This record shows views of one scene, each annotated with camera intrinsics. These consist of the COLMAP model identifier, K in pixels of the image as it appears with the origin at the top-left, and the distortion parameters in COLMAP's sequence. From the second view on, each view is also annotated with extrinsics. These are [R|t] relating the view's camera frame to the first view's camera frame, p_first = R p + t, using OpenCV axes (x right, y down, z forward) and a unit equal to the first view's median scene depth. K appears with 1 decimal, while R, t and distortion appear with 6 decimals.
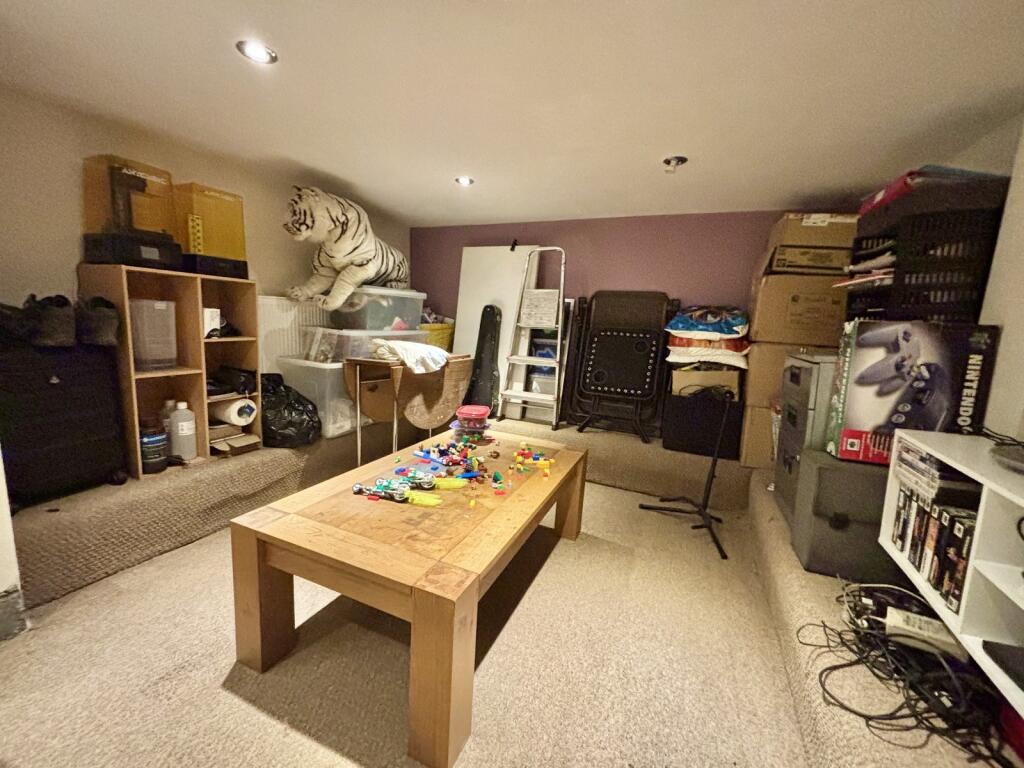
lens RADIAL K [[410.2, 0, 512.0], [0, 410.2, 384.0], [0, 0, 1]] dist [0.000779, -0.007357]
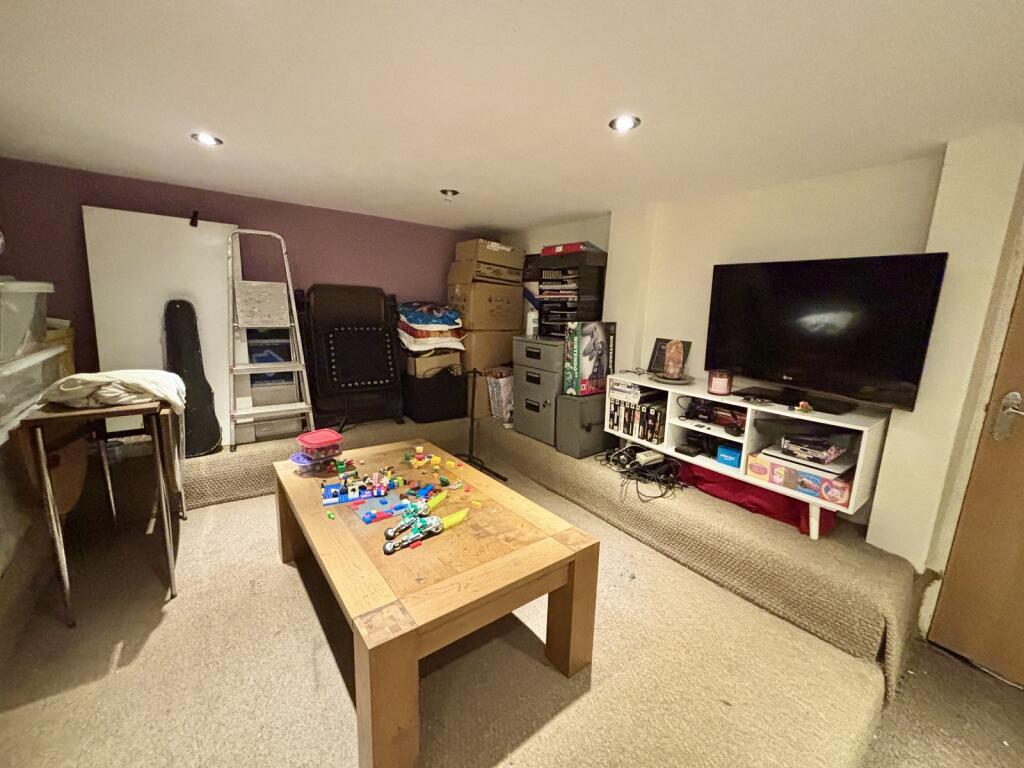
lens RADIAL K [[412.6, 0, 509.7], [0, 412.6, 383.2], [0, 0, 1]] dist [-0.001244, 0.000724]
pose [[0.487266, -0.187150, 0.852963, -0.591616], [0.126506, 0.981589, 0.143104, -0.115395], [-0.864042, 0.038176, 0.501971, 0.203589]]
